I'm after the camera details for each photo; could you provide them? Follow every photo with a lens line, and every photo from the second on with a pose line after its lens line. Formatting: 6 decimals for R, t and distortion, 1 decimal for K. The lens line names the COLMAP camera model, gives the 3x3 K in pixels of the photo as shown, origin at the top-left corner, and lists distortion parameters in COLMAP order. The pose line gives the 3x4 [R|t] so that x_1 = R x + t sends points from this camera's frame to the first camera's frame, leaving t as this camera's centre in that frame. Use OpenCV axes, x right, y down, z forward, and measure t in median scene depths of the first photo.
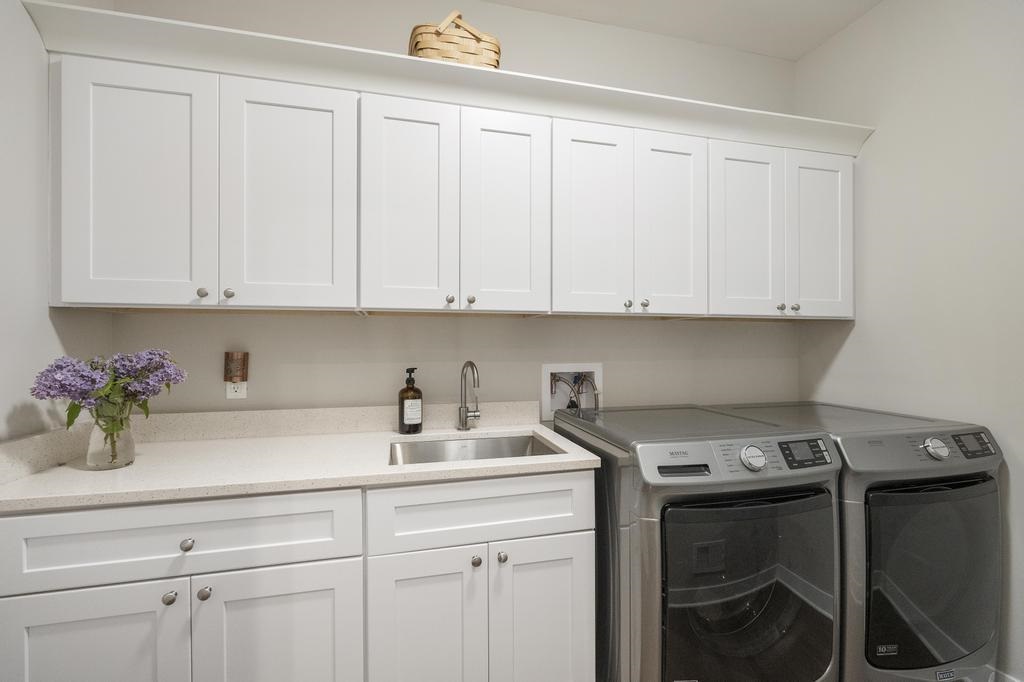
lens RADIAL K [[457.5, 0, 518.7], [0, 457.5, 338.3], [0, 0, 1]] dist [-0.001298, -0.000040]
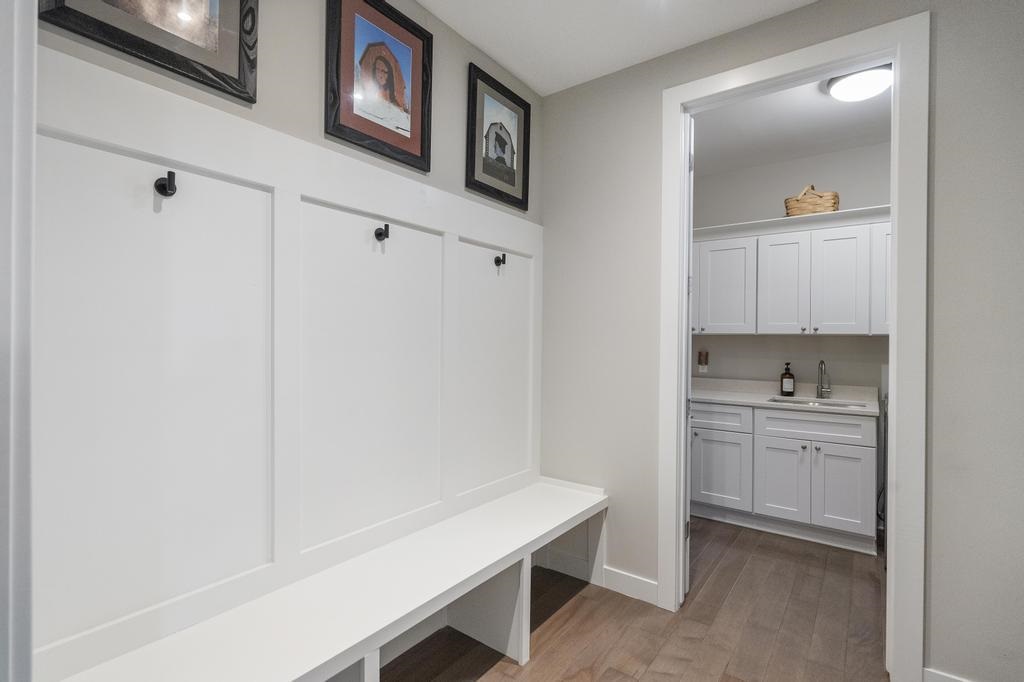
lens RADIAL K [[484.1, 0, 512.0], [0, 484.1, 341.0], [0, 0, 1]] dist [0.009207, 0.000387]
pose [[0.623483, 0.011737, -0.781749, 0.719543], [0.000073, 0.999886, 0.015070, -0.064338], [0.781837, -0.009452, 0.623411, -1.334934]]
